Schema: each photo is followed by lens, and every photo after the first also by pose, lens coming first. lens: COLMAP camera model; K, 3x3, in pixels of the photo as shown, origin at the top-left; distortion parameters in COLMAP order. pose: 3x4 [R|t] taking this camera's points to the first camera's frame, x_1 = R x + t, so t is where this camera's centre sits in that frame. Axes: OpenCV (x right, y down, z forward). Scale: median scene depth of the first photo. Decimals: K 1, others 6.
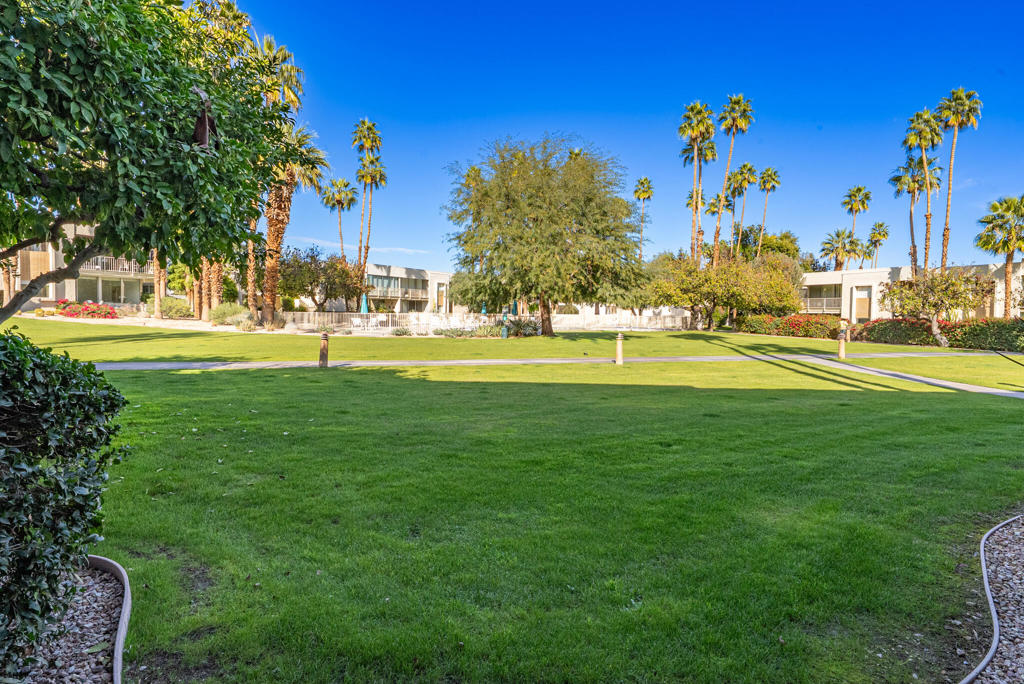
lens RADIAL K [[567.3, 0, 517.1], [0, 567.3, 333.1], [0, 0, 1]] dist [0.007786, 0.000056]
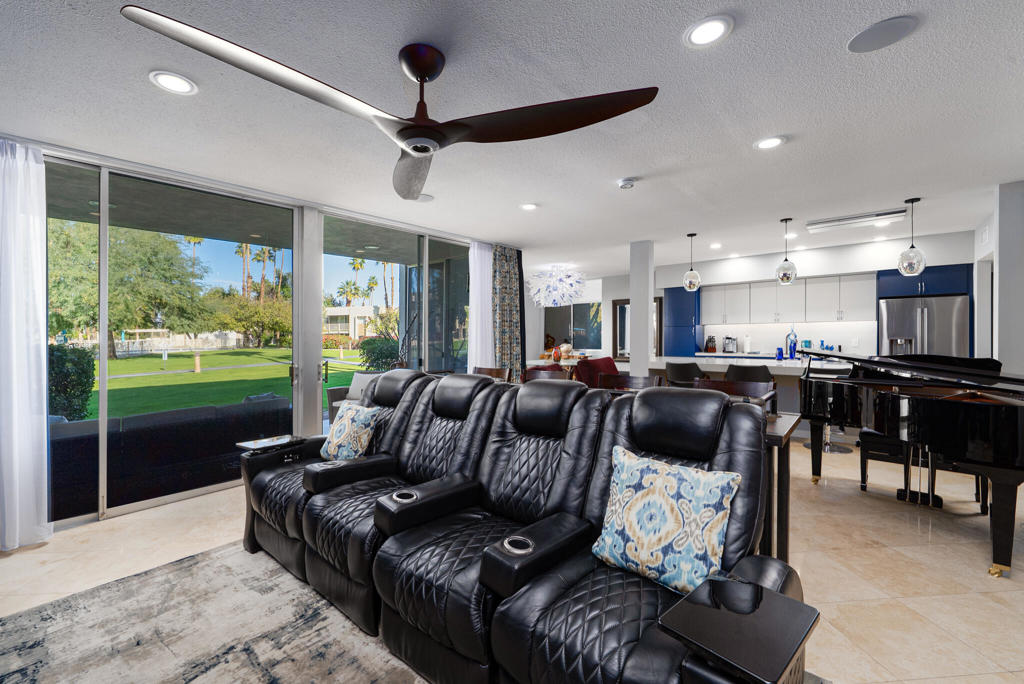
lens RADIAL K [[426.1, 0, 521.6], [0, 426.1, 326.5], [0, 0, 1]] dist [-0.002778, 0.000216]
pose [[0.633749, -0.009632, 0.773479, -0.057072], [0.047752, 0.998503, -0.026692, 0.001236], [-0.772064, 0.053851, 0.633259, -0.151970]]
